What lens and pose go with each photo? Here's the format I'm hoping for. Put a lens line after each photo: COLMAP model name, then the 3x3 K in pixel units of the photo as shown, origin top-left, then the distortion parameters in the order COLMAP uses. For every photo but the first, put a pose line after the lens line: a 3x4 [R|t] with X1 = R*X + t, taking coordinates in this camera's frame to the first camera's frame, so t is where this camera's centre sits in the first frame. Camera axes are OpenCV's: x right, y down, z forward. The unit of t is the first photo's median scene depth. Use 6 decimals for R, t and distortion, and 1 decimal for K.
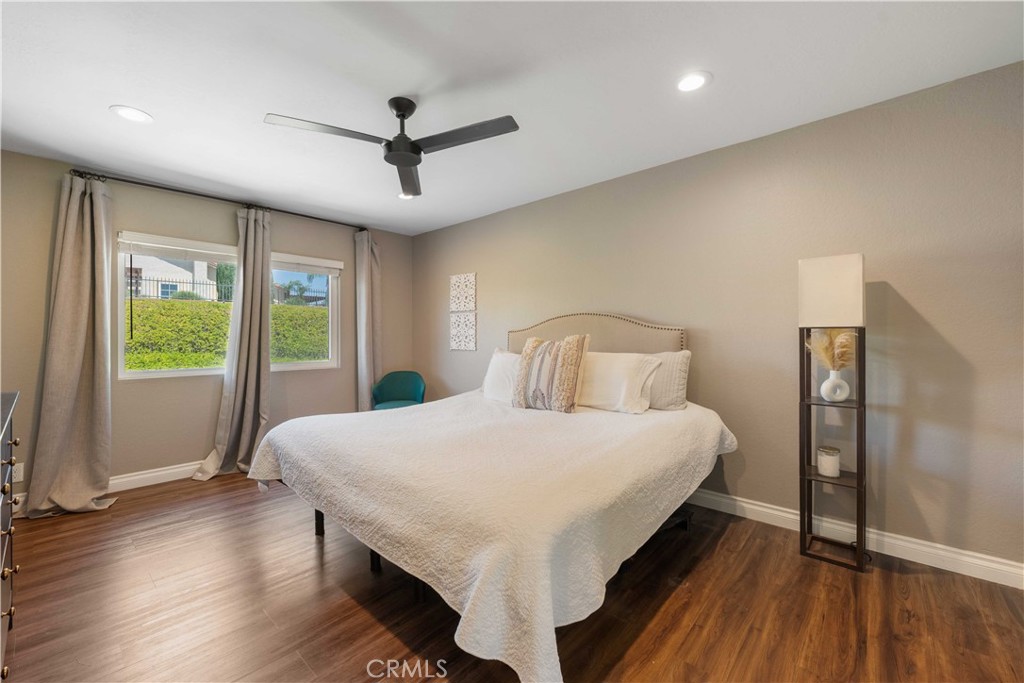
lens RADIAL K [[418.7, 0, 507.7], [0, 418.7, 342.5], [0, 0, 1]] dist [-0.001017, 0.000159]
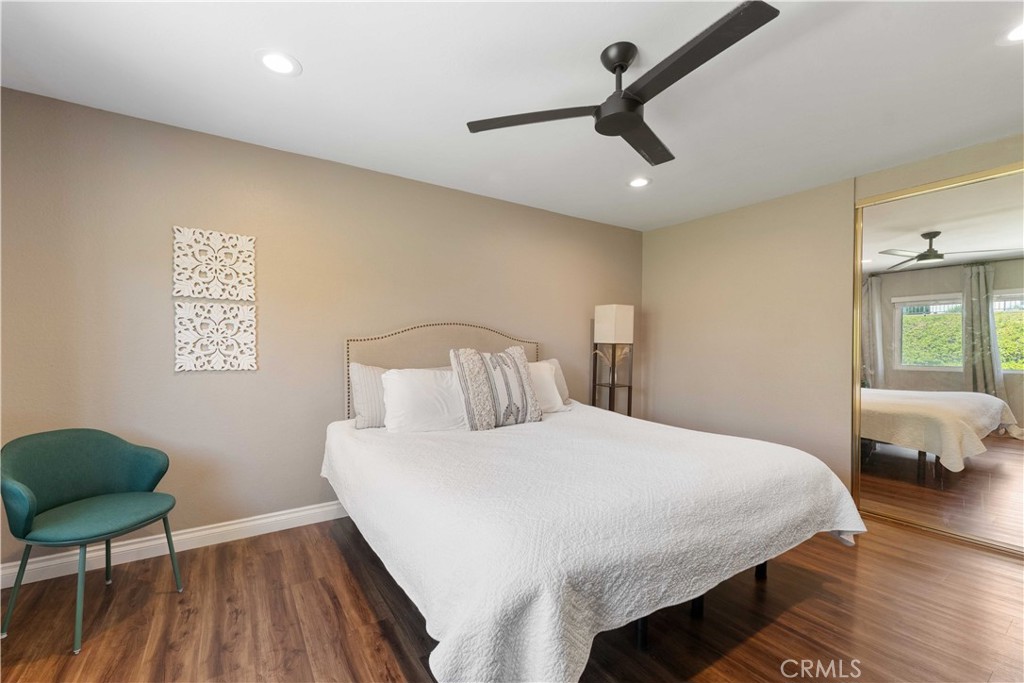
lens RADIAL K [[418.7, 0, 509.9], [0, 418.7, 345.4], [0, 0, 1]] dist [-0.001017, 0.000159]
pose [[0.247719, 0.007652, 0.968802, -0.555360], [0.007557, 0.999923, -0.009831, -0.006766], [-0.968803, 0.009757, 0.247642, 0.511339]]
